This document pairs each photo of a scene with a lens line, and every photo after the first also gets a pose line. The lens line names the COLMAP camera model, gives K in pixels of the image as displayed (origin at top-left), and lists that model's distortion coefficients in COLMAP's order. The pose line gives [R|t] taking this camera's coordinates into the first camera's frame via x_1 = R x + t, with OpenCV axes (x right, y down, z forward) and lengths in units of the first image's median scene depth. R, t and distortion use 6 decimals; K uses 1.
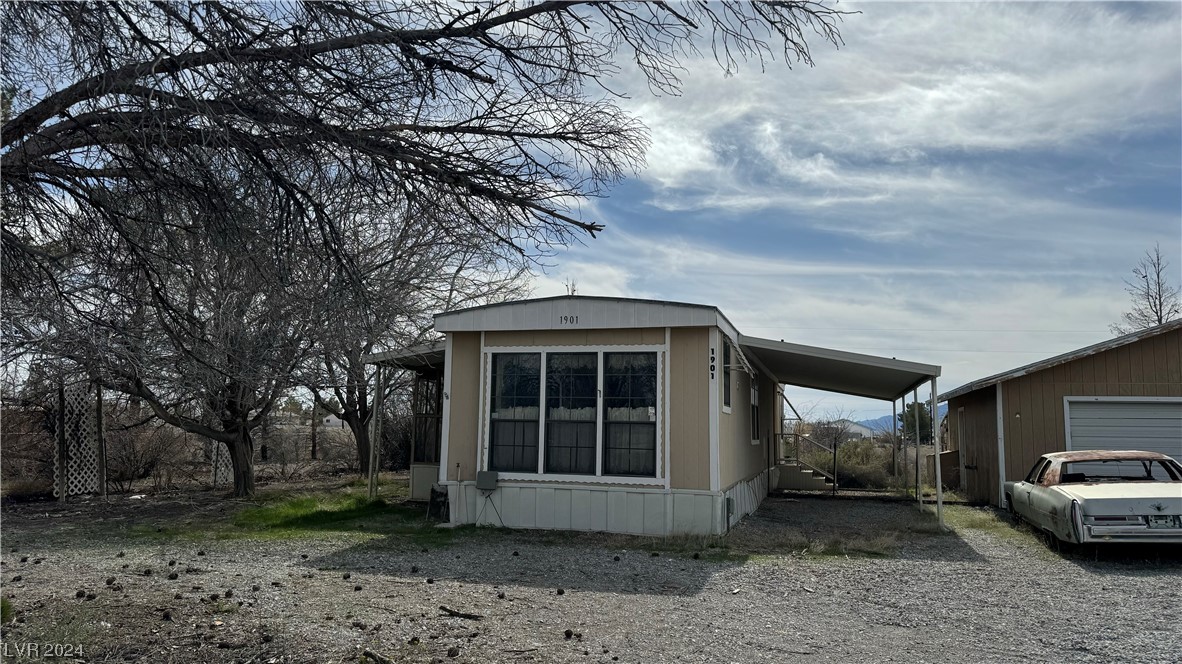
lens RADIAL K [[832.0, 0, 587.0], [0, 832.0, 339.1], [0, 0, 1]] dist [0.165405, -0.235059]
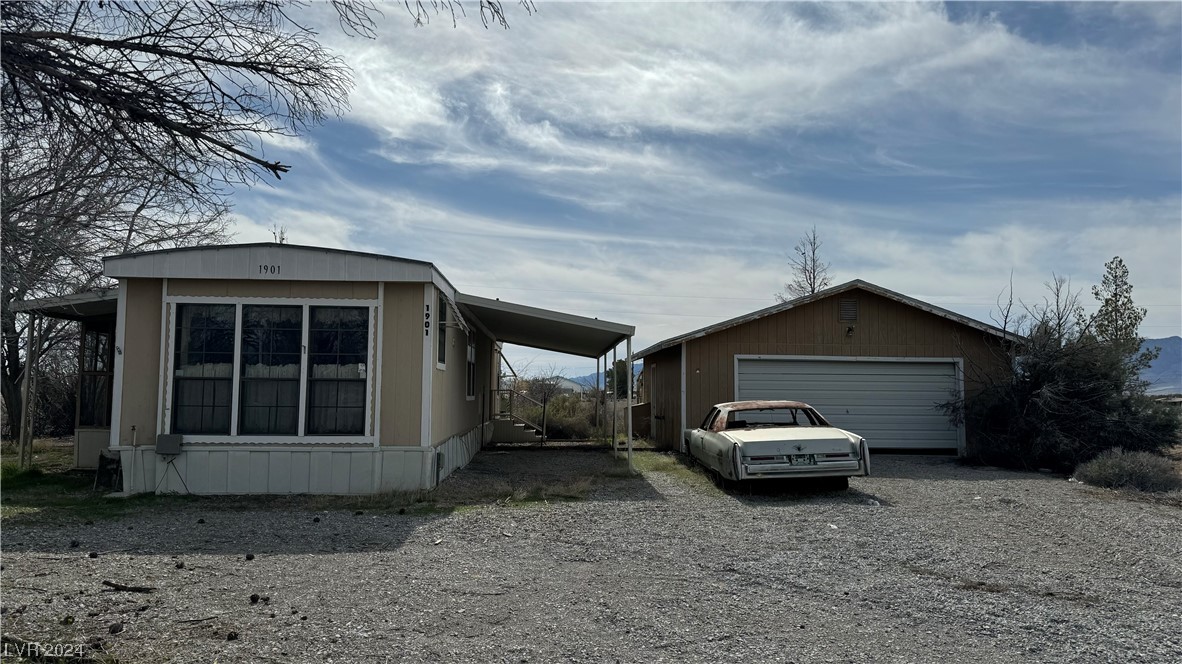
lens RADIAL K [[832.0, 0, 587.0], [0, 832.0, 339.1], [0, 0, 1]] dist [0.165405, -0.235059]
pose [[0.949071, 0.012935, 0.314796, 0.013696], [-0.028250, 0.998626, 0.044136, 0.001894], [-0.313792, -0.050781, 0.948133, -0.005699]]
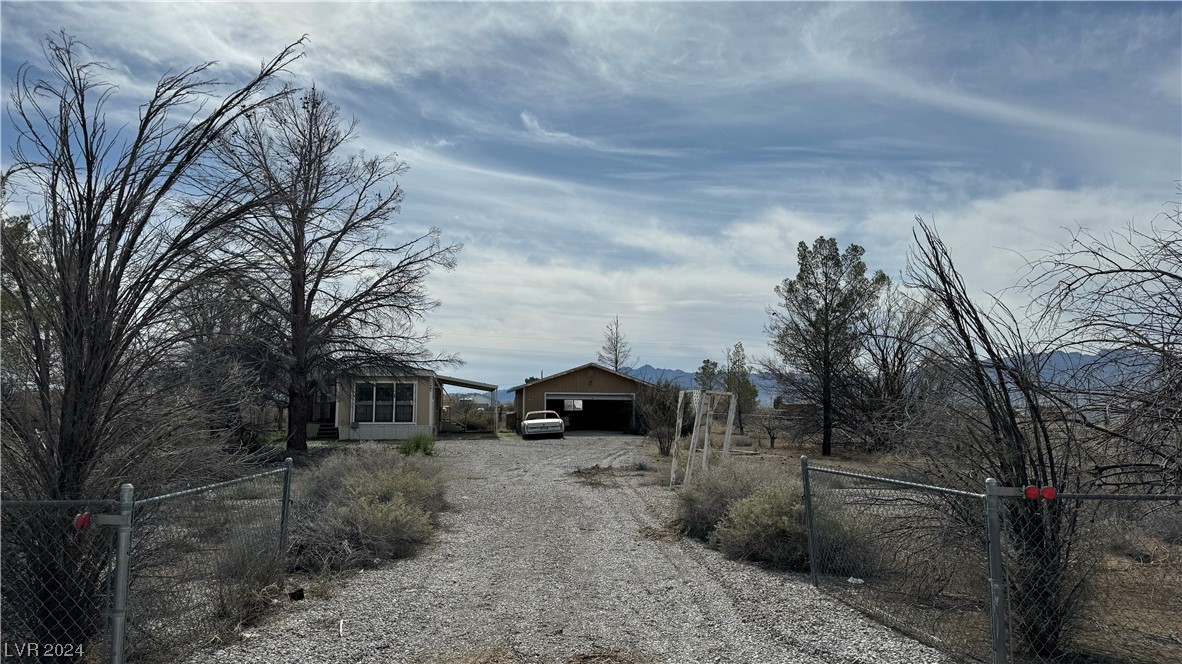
lens RADIAL K [[832.0, 0, 587.0], [0, 832.0, 339.1], [0, 0, 1]] dist [0.165405, -0.235059]
pose [[0.913233, 0.019642, 0.406964, -0.486831], [-0.032535, 0.999163, 0.024786, -0.200839], [-0.406137, -0.035876, 0.913108, -1.734026]]
